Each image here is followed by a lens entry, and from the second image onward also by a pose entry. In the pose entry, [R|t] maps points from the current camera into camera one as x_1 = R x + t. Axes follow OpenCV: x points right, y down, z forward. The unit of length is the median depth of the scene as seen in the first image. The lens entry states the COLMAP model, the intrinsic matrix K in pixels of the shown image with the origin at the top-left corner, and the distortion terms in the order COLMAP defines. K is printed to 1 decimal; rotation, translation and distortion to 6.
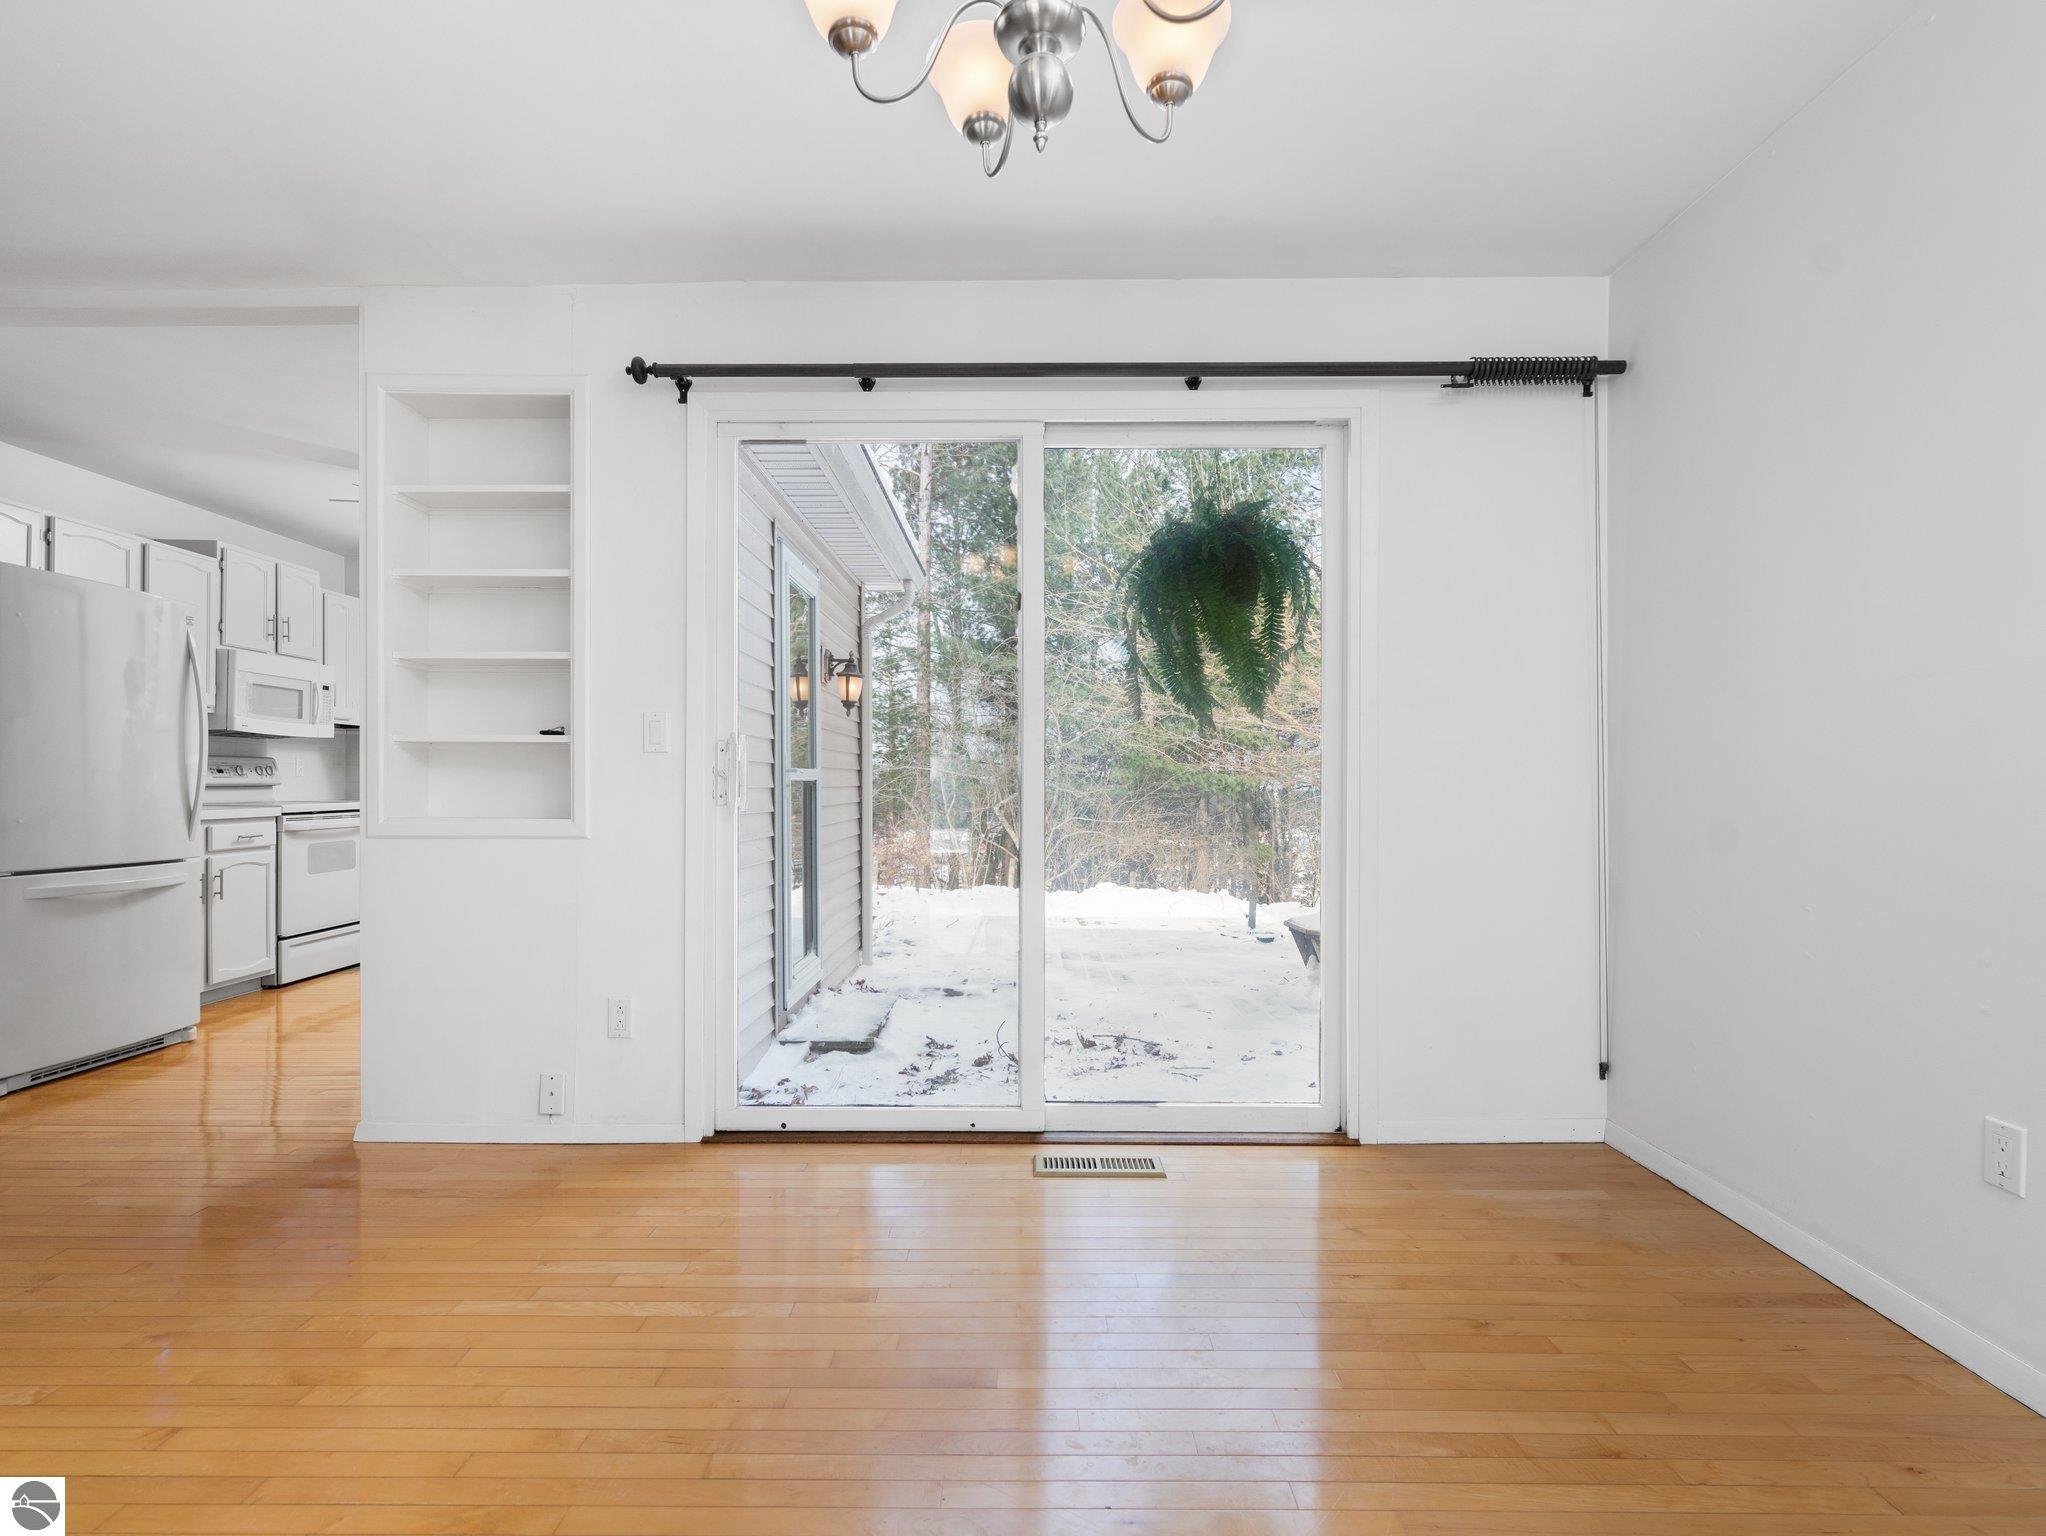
lens RADIAL K [[1036.0, 0, 1032.5], [0, 1036.0, 782.9], [0, 0, 1]] dist [-0.010483, 0.004984]
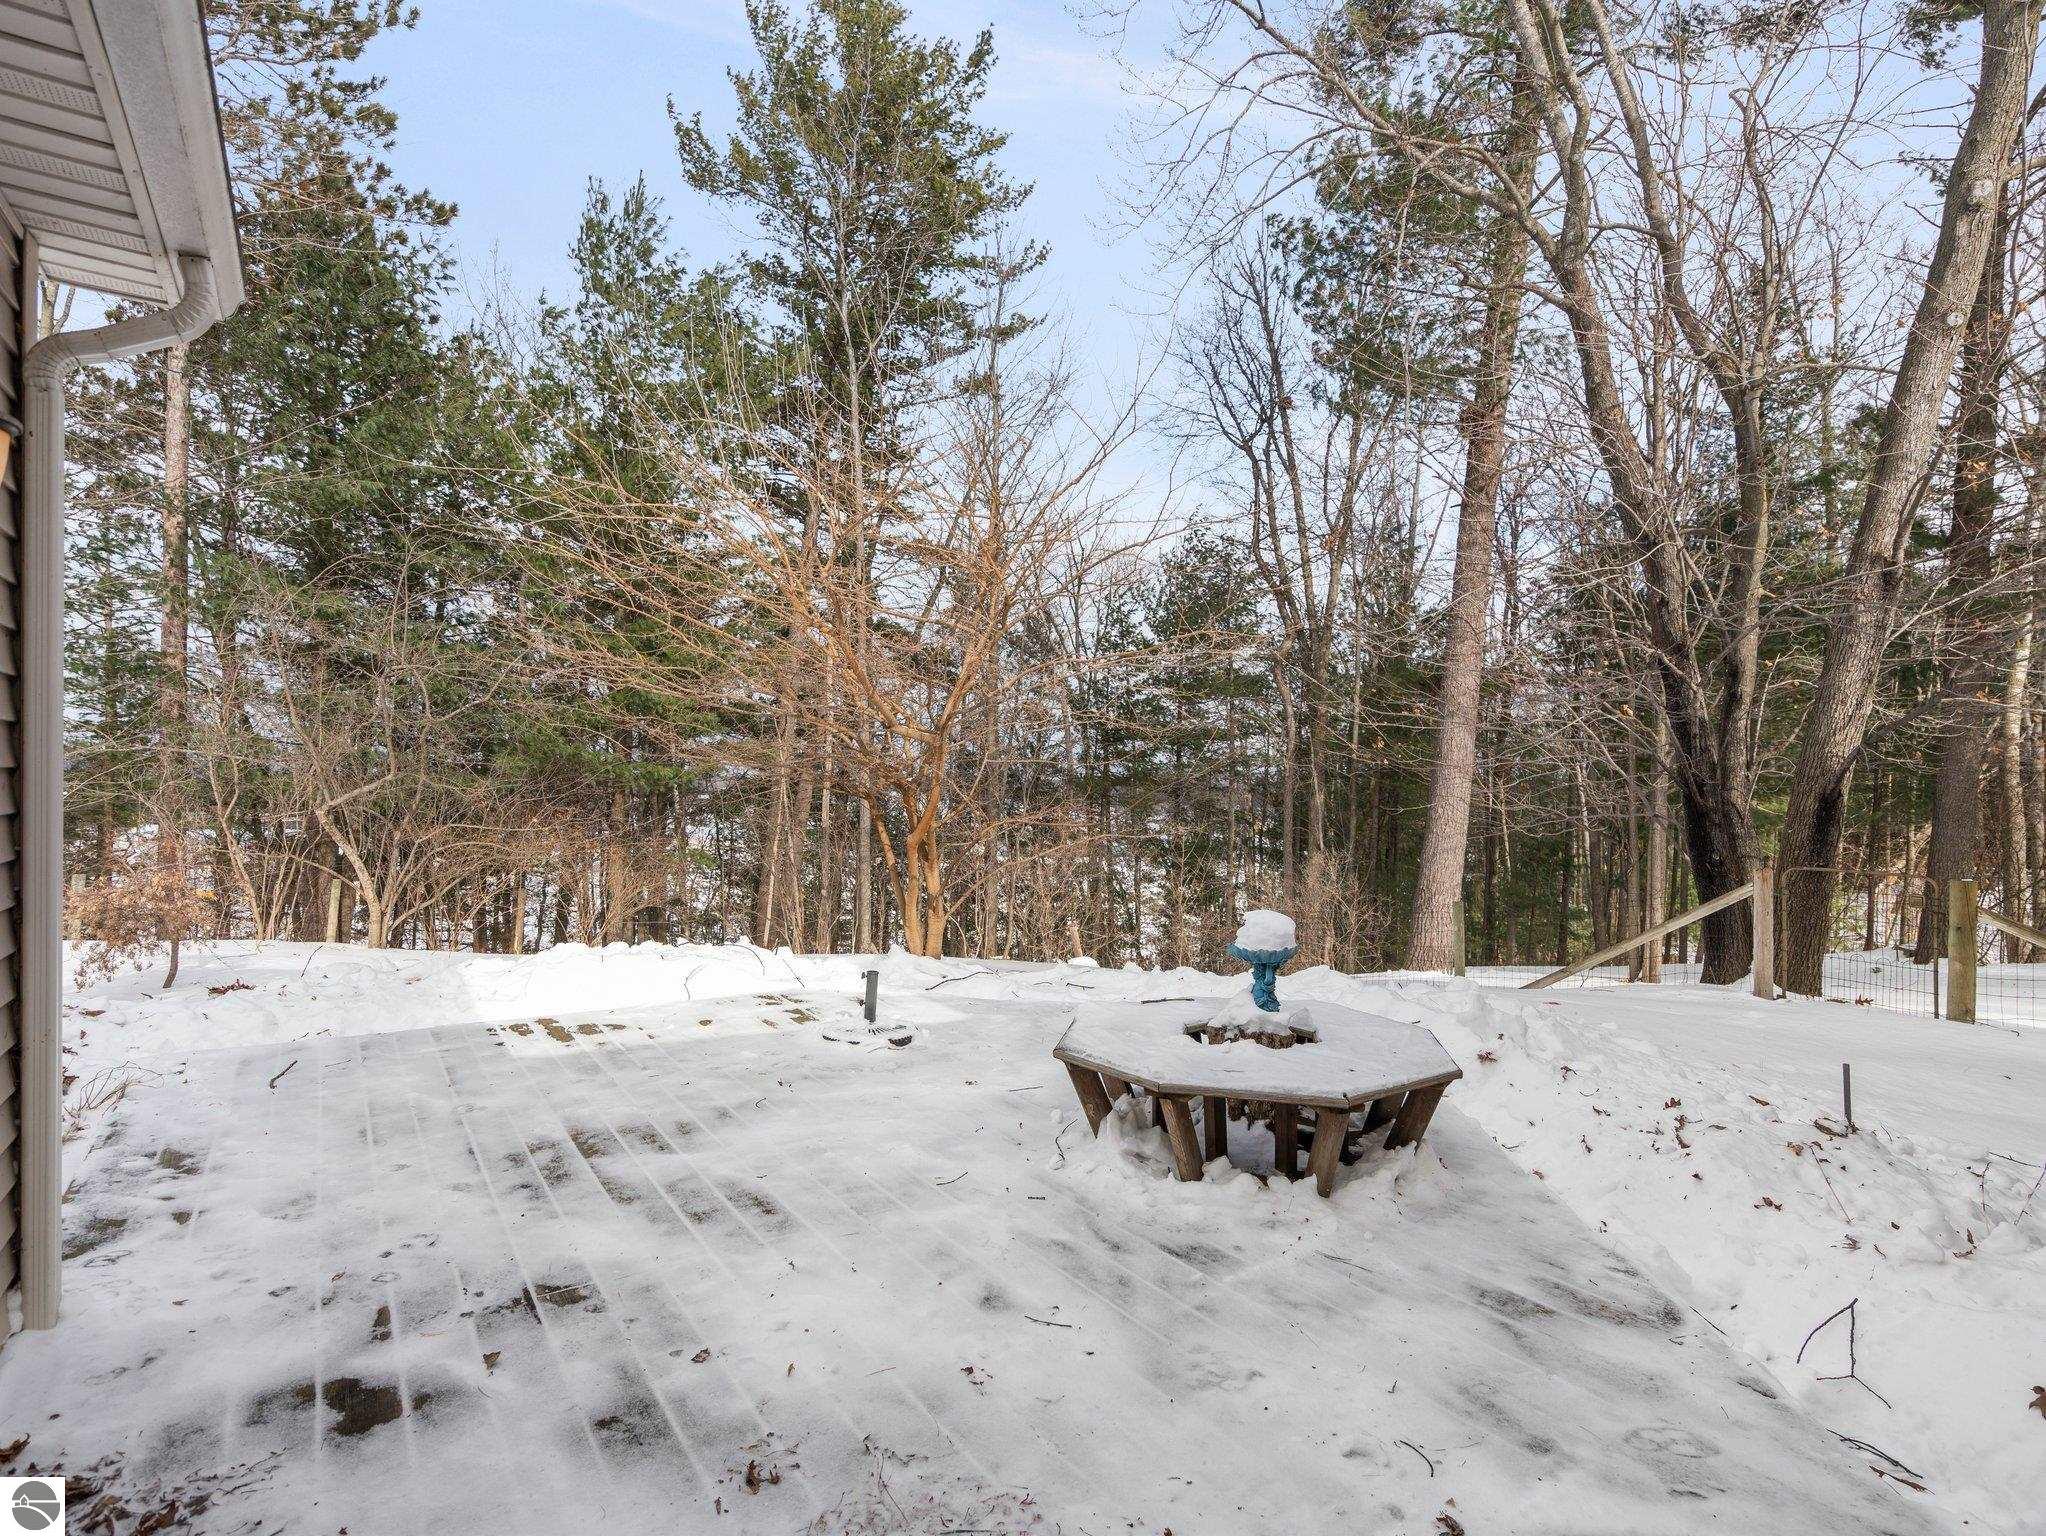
lens RADIAL K [[1036.0, 0, 1017.4], [0, 1036.0, 776.8], [0, 0, 1]] dist [-0.010483, 0.004984]
pose [[0.831499, 0.006363, 0.555490, -0.022319], [-0.010384, 0.999938, 0.004089, -0.004092], [-0.555430, -0.009168, 0.831513, 0.147694]]
